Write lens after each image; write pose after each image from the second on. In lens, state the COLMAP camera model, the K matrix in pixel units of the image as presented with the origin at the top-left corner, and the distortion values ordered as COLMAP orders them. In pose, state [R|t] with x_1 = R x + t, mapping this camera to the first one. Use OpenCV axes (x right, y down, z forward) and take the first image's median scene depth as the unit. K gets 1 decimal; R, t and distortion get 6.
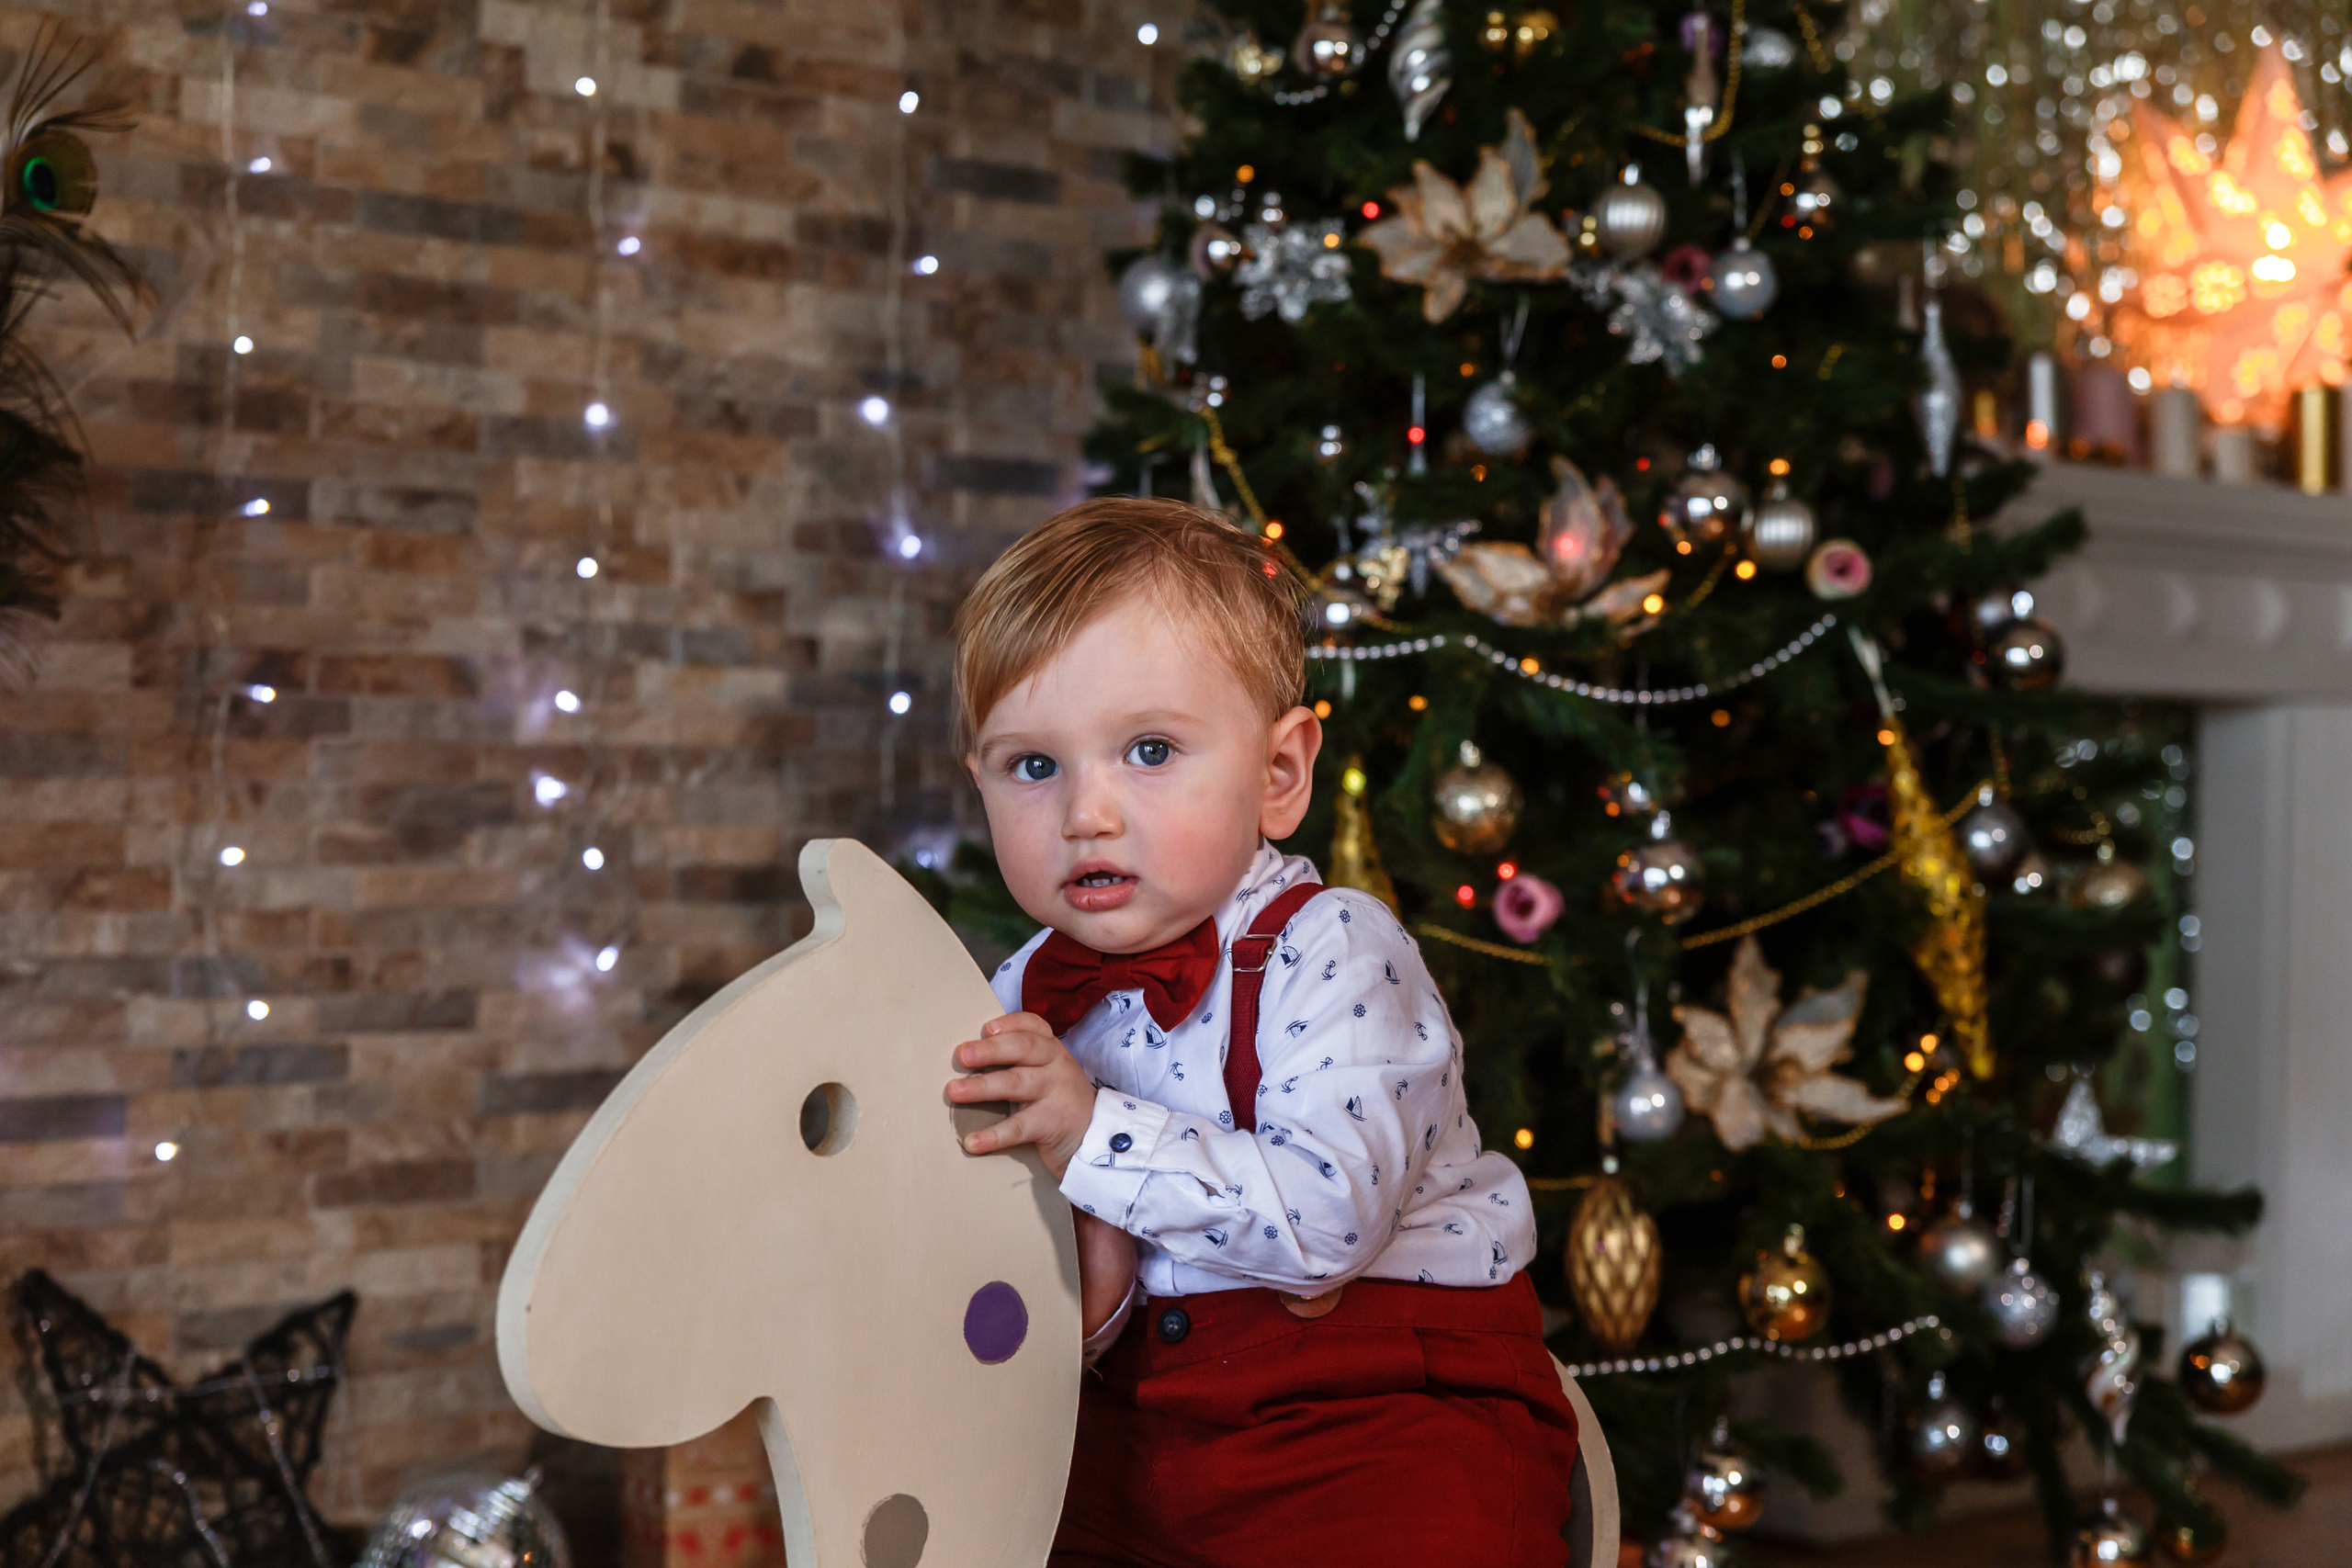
lens RADIAL K [[3551.6, 0, 1180.9], [0, 3551.6, 789.4], [0, 0, 1]] dist [0.003660, 0.000000]
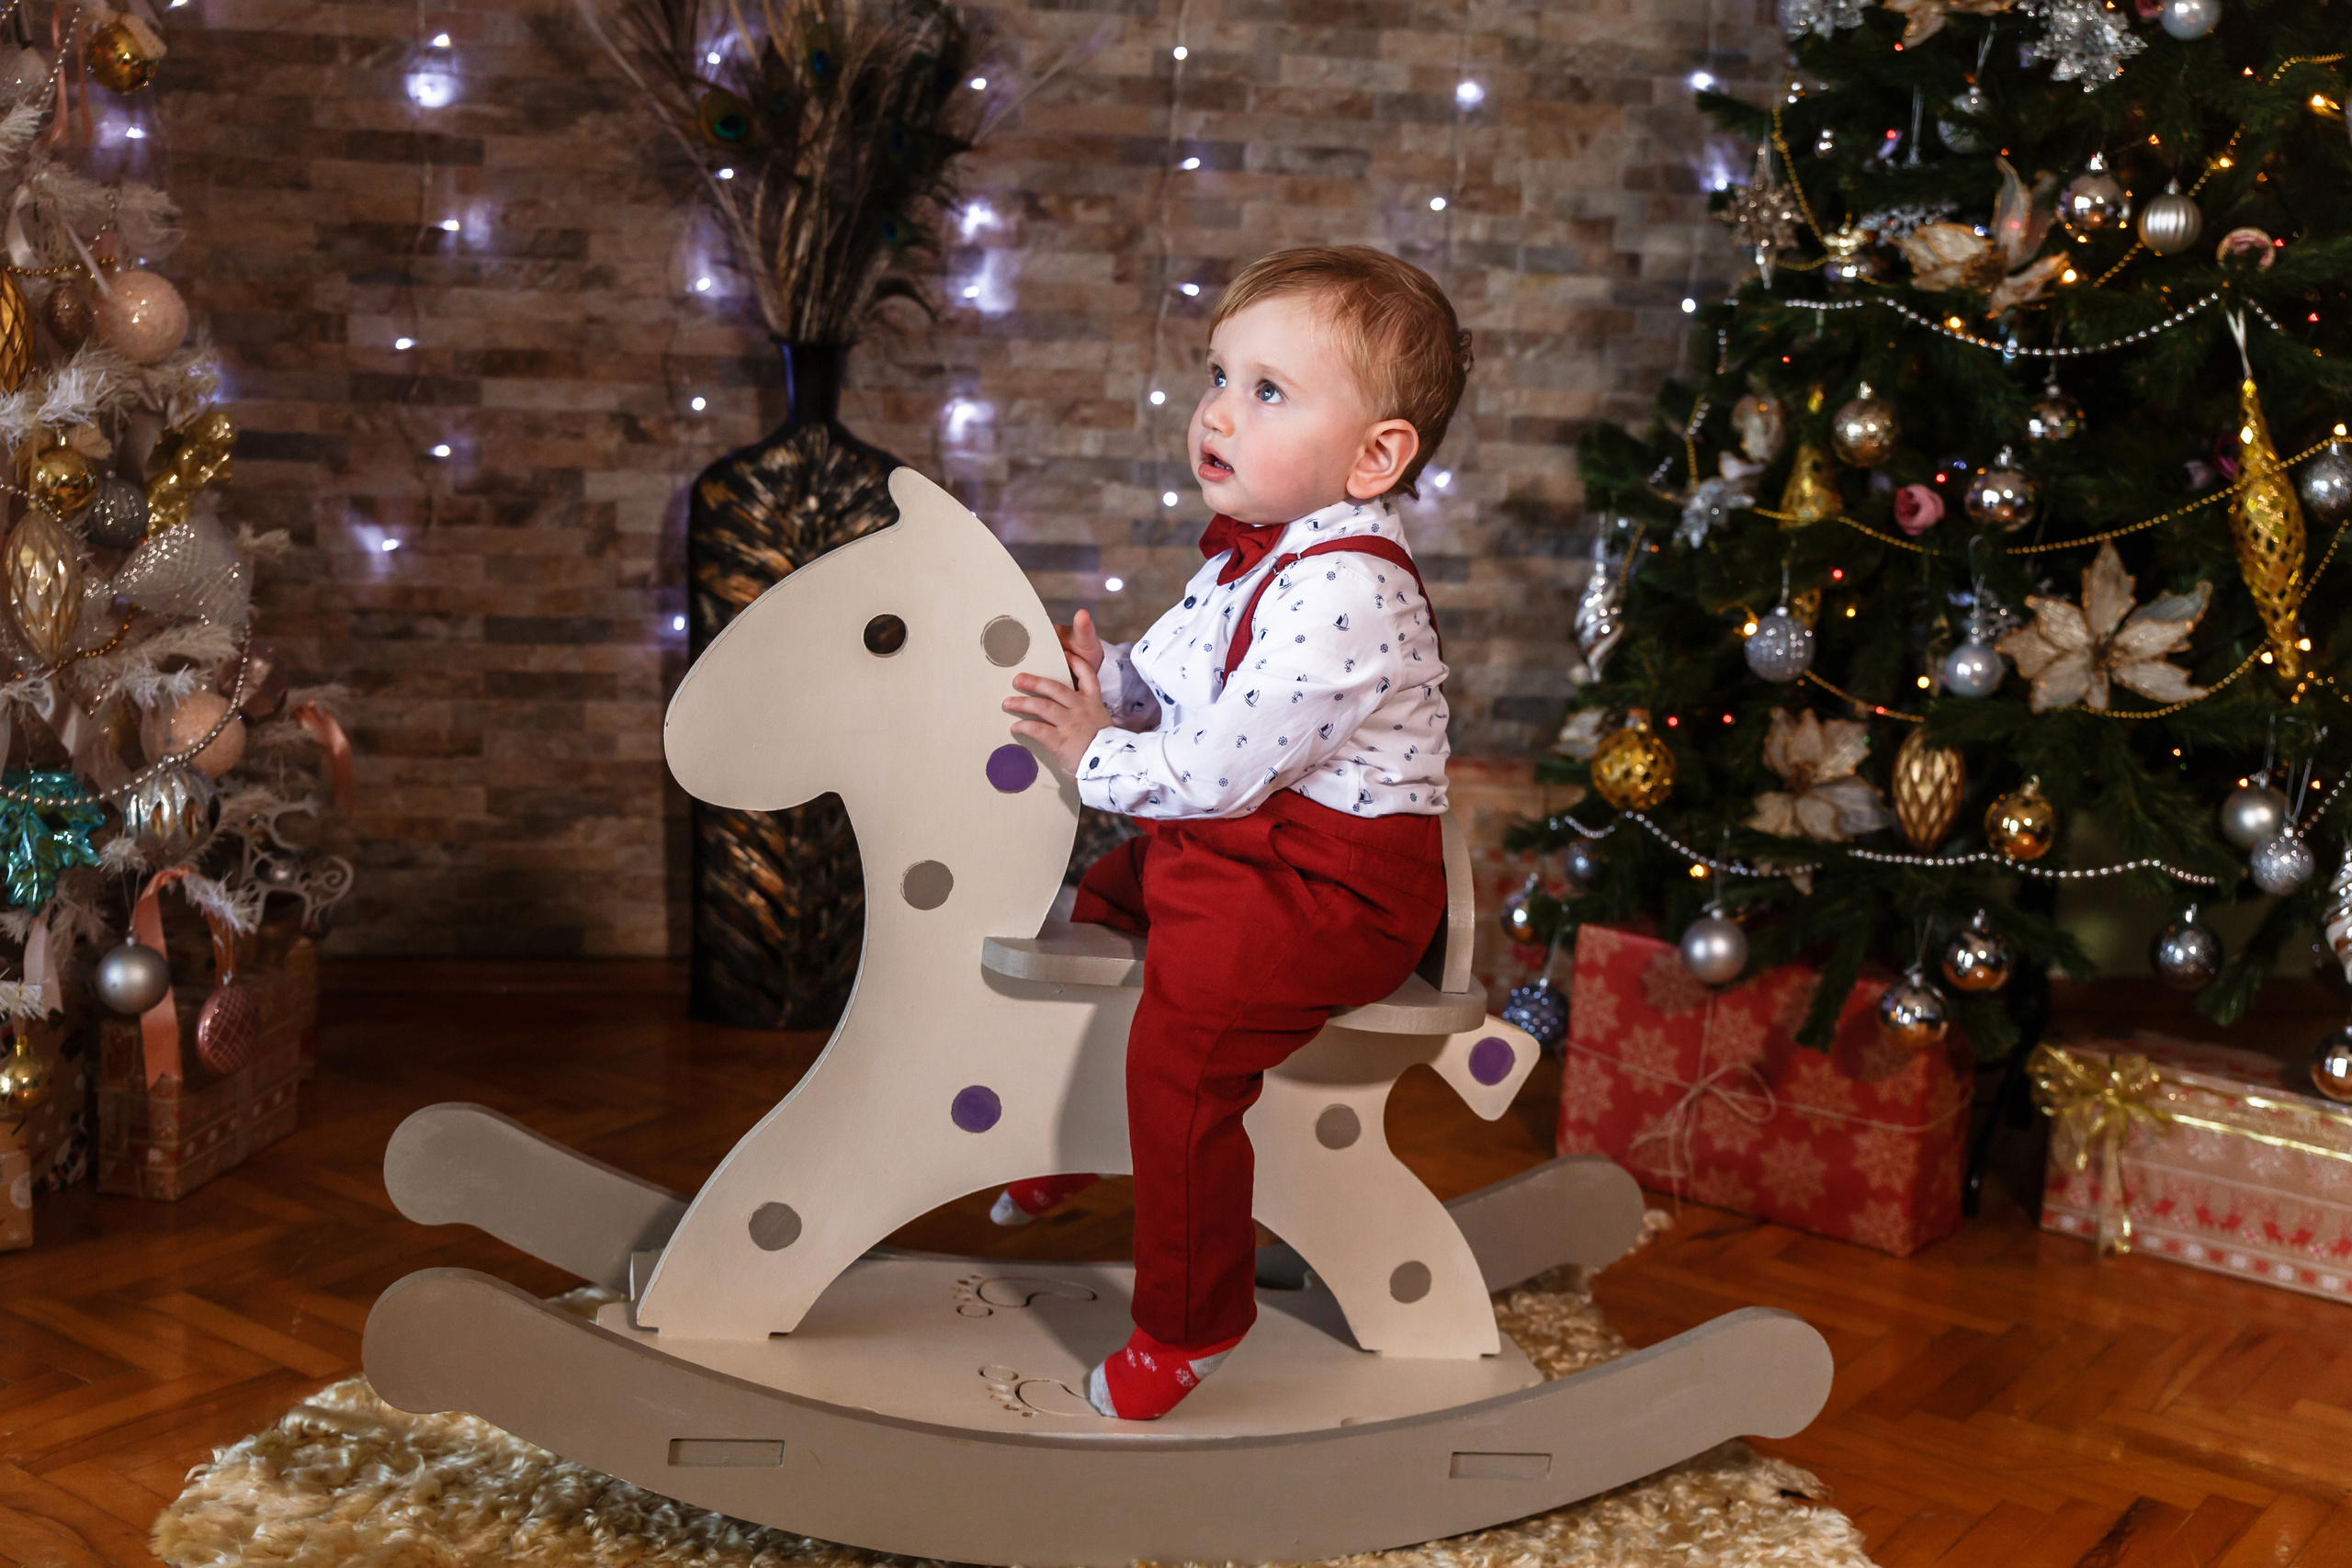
lens RADIAL K [[2786.8, 0, 1179.3], [0, 2786.8, 775.8], [0, 0, 1]] dist [-0.005295, 0.000000]
pose [[0.841146, 0.137781, -0.522962, 0.367876], [-0.038046, 0.979682, 0.196916, -0.054957], [0.539468, -0.145739, 0.829298, -0.014011]]
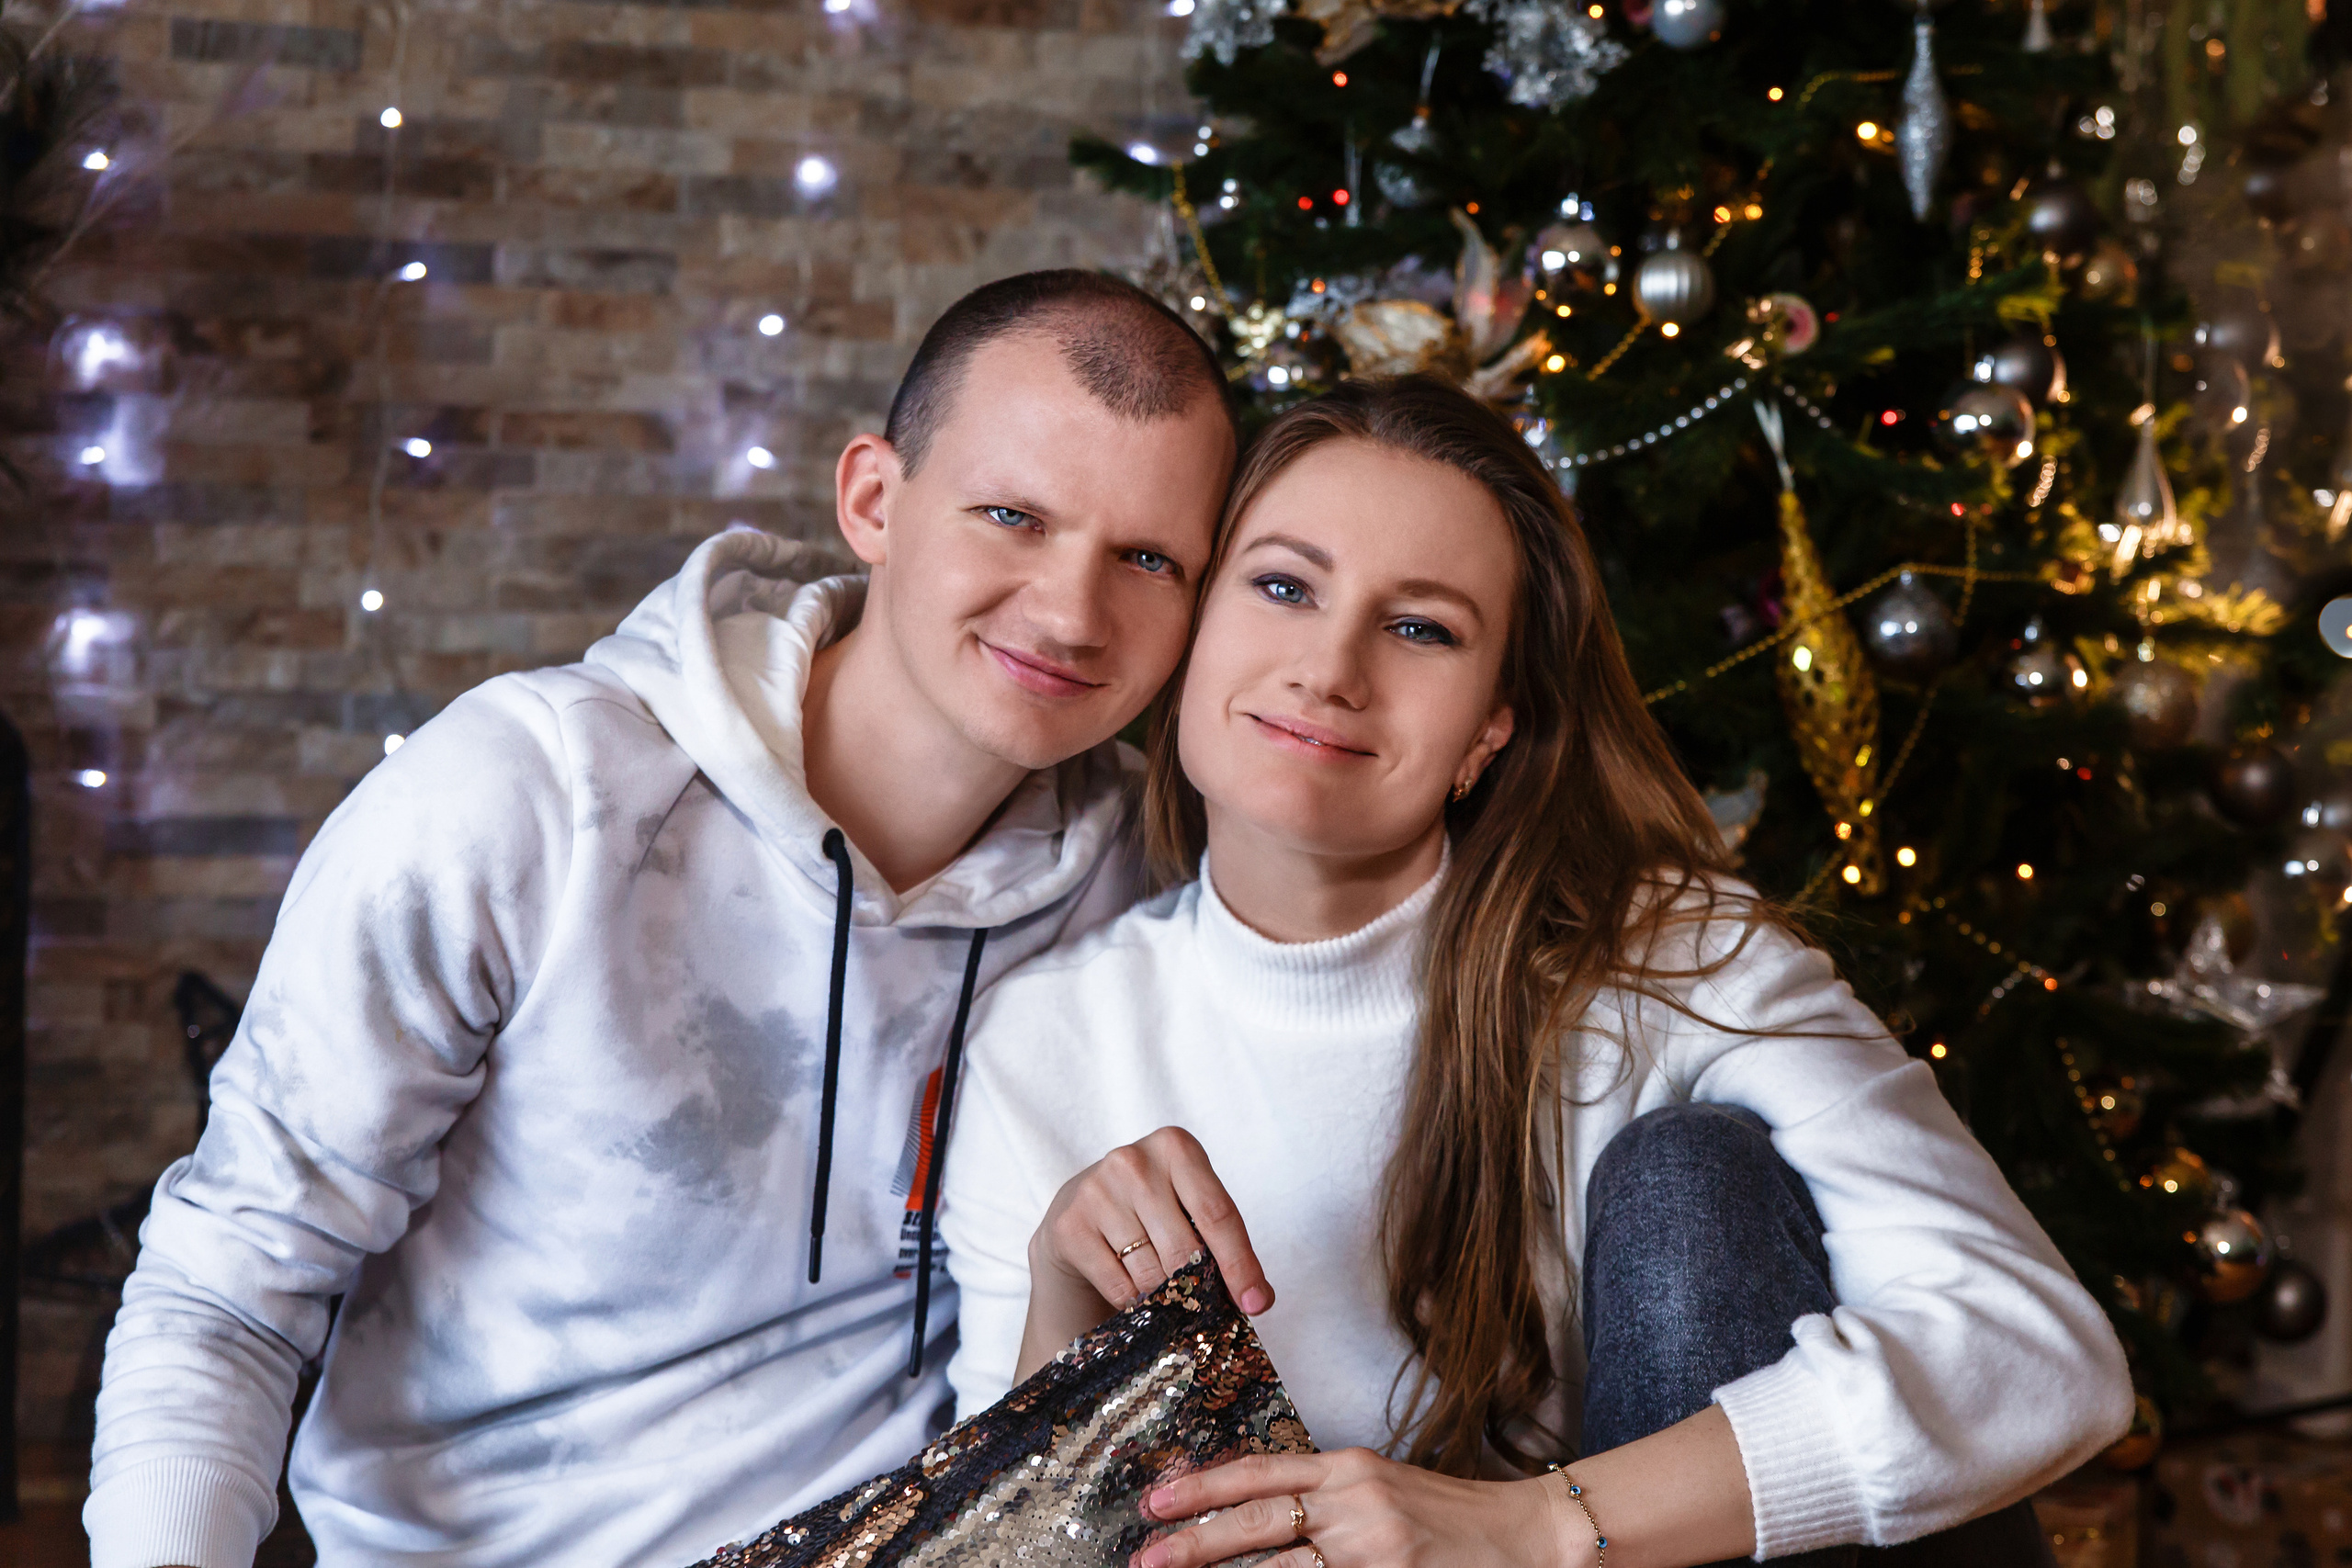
lens RADIAL K [[3982.0, 0, 1299.1], [0, 3982.0, 701.7], [0, 0, 1]] dist [0.022628, 0.000000]
pose [[0.908914, 0.035069, -0.415505, 0.455465], [-0.017620, 0.998797, 0.045756, -0.009855], [0.416610, -0.034267, 0.908439, 0.025876]]
